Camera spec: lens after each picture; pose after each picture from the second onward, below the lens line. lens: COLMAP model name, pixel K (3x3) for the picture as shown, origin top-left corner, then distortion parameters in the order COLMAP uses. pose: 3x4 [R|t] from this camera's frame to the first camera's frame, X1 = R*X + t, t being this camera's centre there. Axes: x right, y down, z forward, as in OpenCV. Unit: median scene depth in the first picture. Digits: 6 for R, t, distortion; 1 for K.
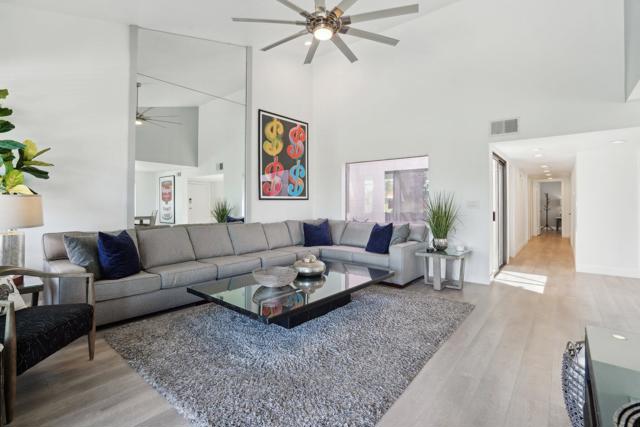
lens RADIAL K [[302.7, 0, 324.4], [0, 302.7, 196.5], [0, 0, 1]] dist [-0.026964, 0.000946]
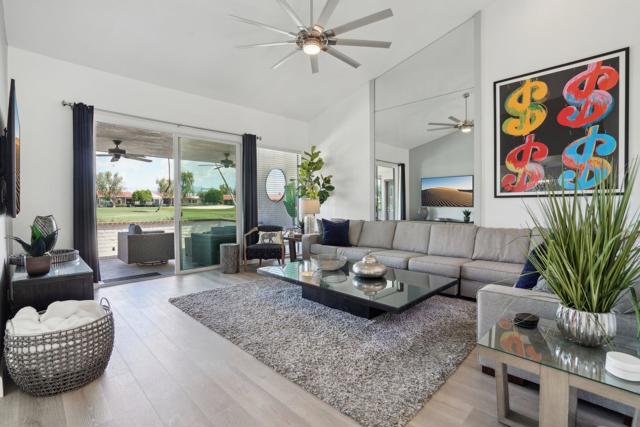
lens RADIAL K [[302.7, 0, 320.9], [0, 302.7, 210.9], [0, 0, 1]] dist [-0.026964, 0.000946]
pose [[-0.097585, 0.026825, -0.994866, 0.582938], [0.029101, 0.999286, 0.024090, 0.012454], [0.994802, -0.026601, -0.098296, 0.594645]]
